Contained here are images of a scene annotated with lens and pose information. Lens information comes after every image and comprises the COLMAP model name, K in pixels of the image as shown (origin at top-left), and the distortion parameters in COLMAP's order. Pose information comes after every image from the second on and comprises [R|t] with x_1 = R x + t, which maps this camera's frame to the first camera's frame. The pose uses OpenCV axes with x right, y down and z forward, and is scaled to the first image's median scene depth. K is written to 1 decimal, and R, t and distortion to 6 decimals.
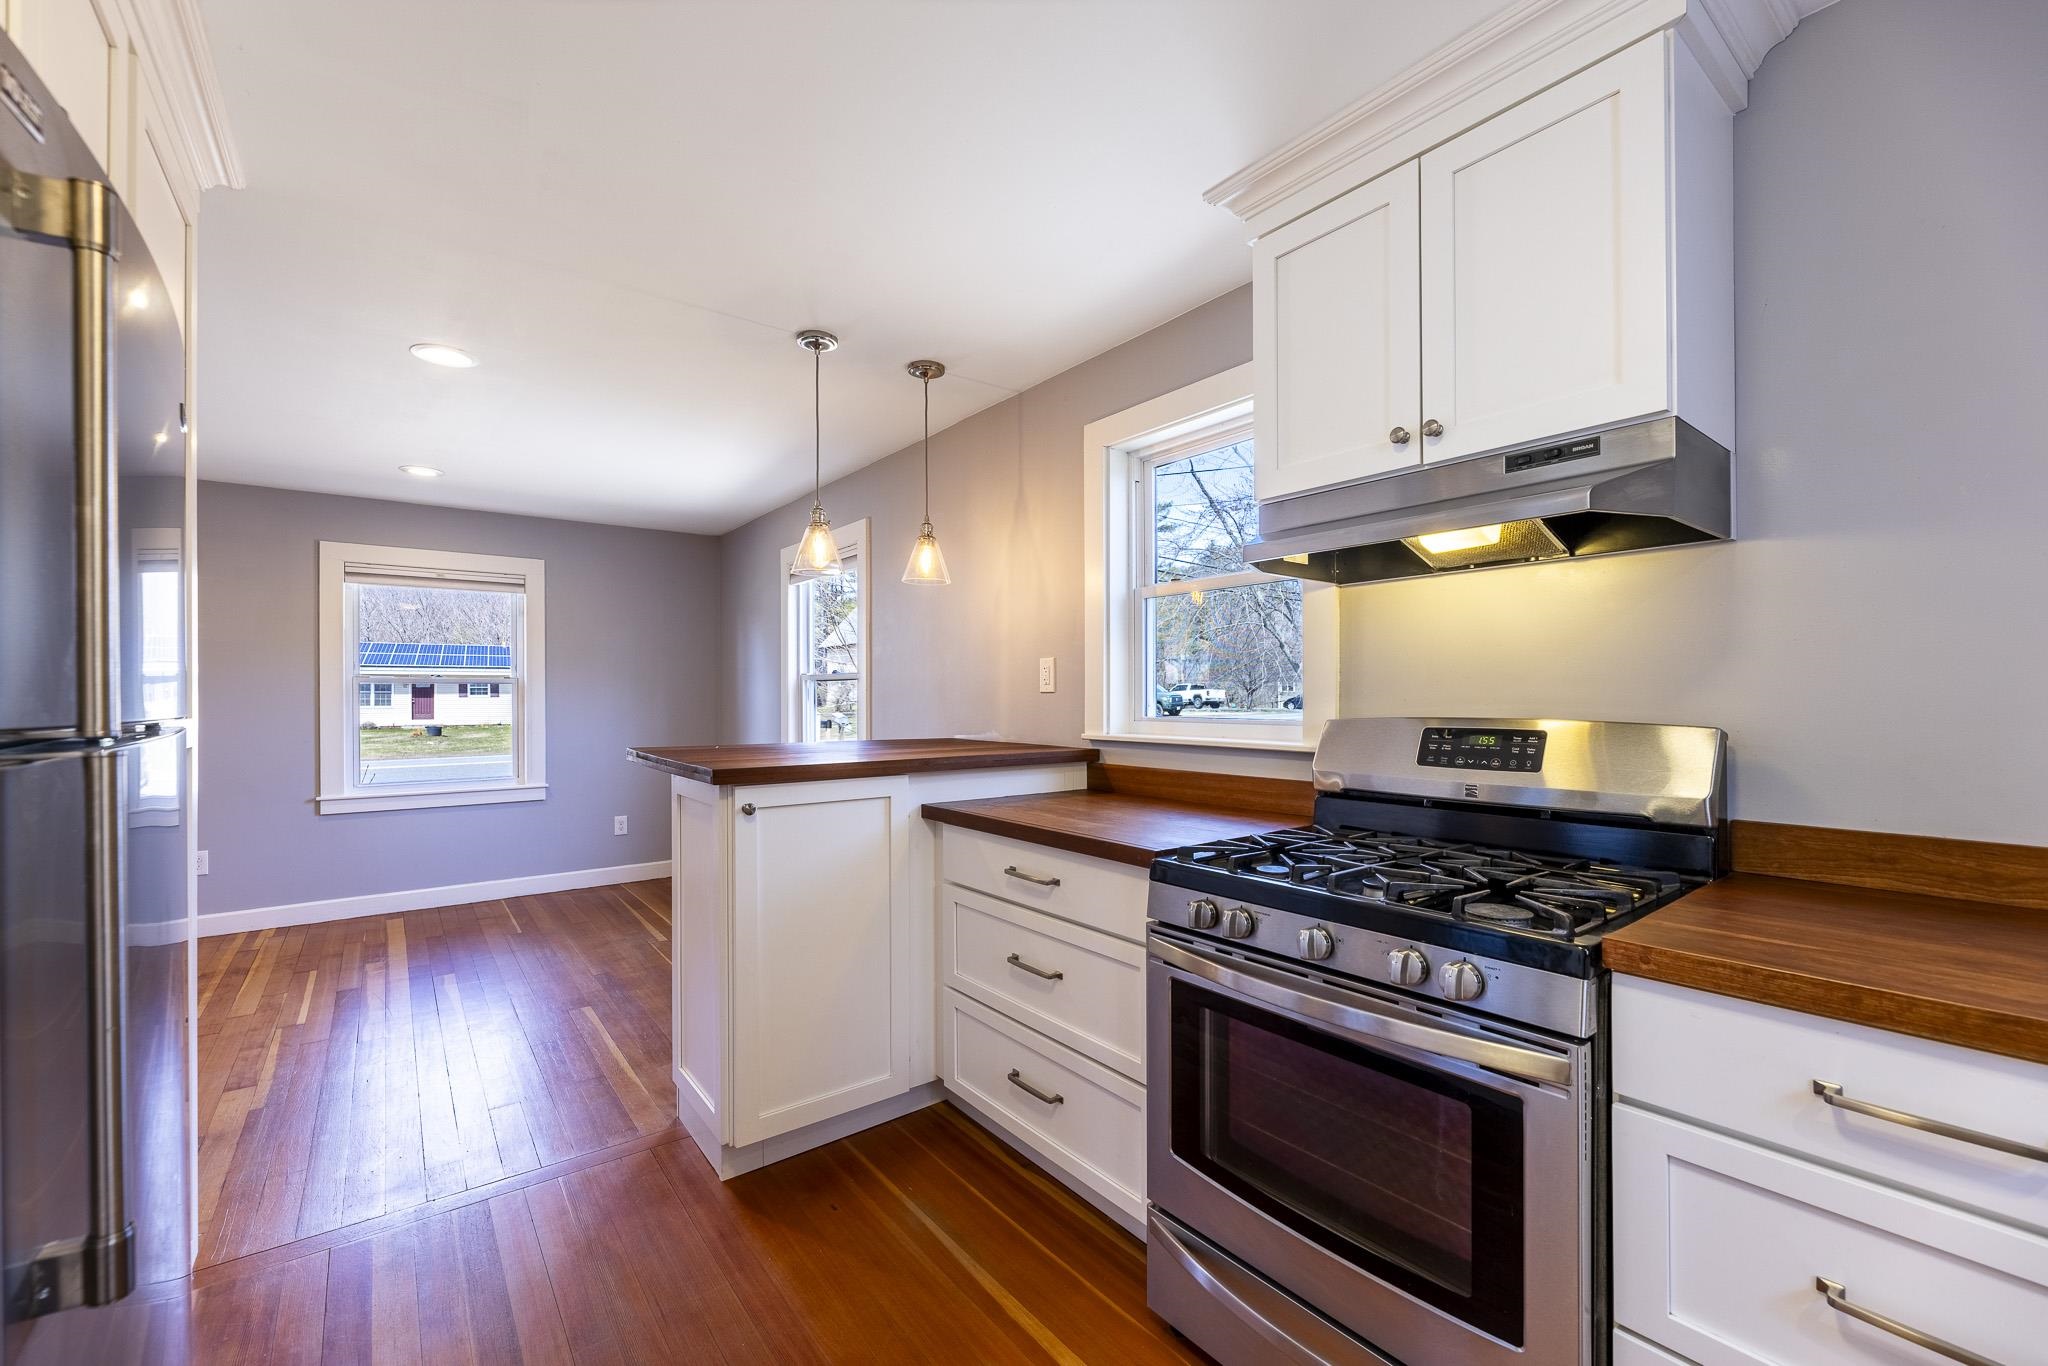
lens RADIAL K [[837.0, 0, 1013.7], [0, 837.0, 693.4], [0, 0, 1]] dist [-0.000698, 0.000064]
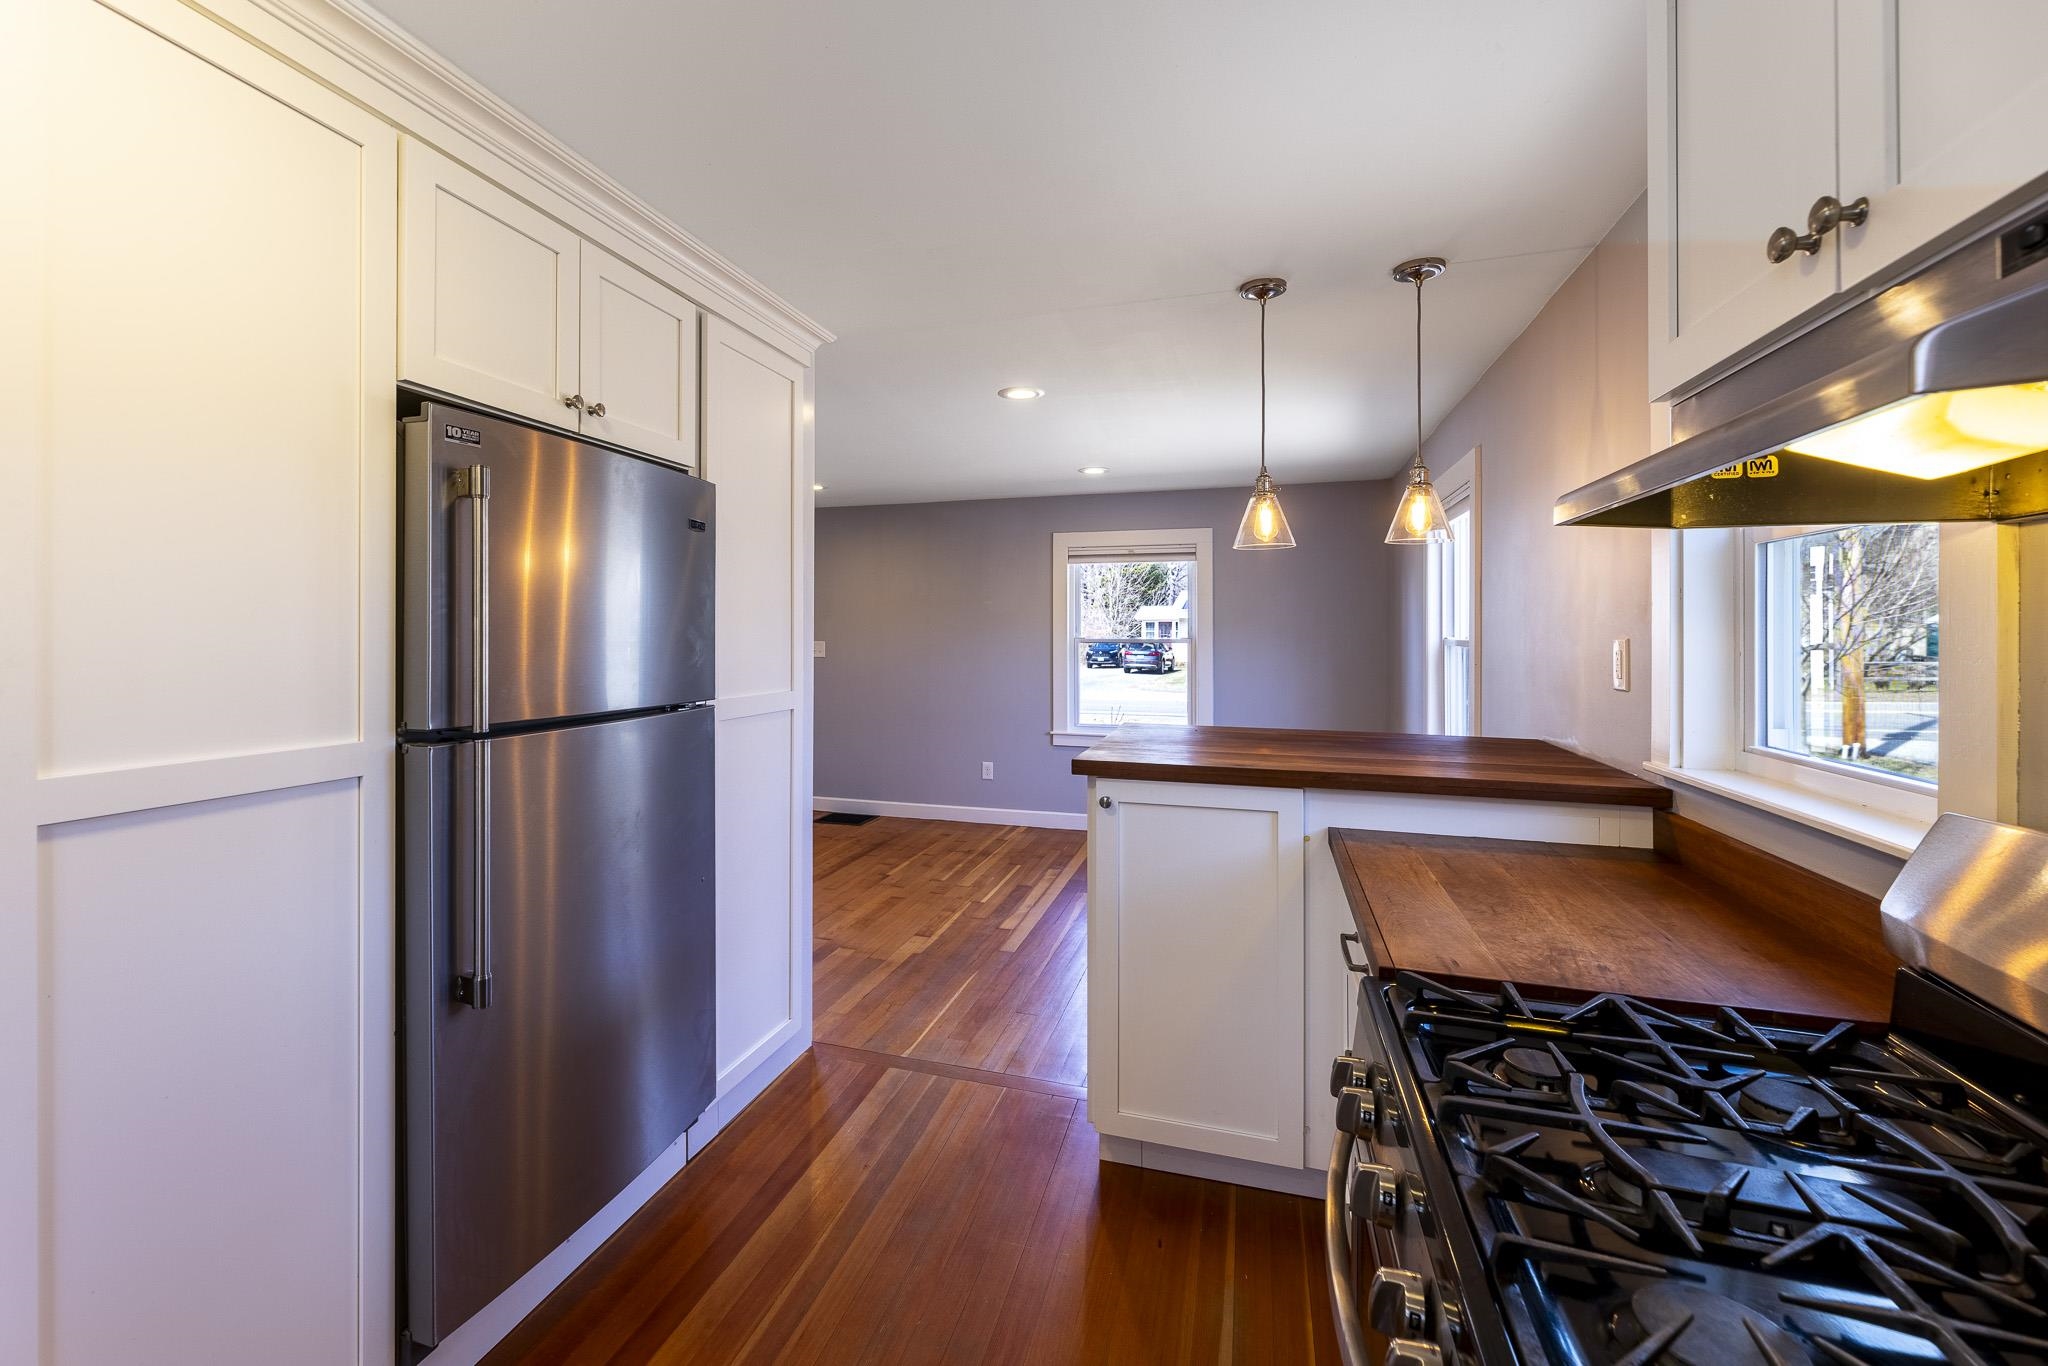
lens RADIAL K [[878.3, 0, 966.7], [0, 878.3, 634.2], [0, 0, 1]] dist [0.009605, -0.000081]
pose [[0.567718, 0.004163, -0.823213, 0.226912], [-0.001553, 0.999991, 0.003986, -0.033938], [0.823222, -0.000984, 0.567719, 0.126178]]
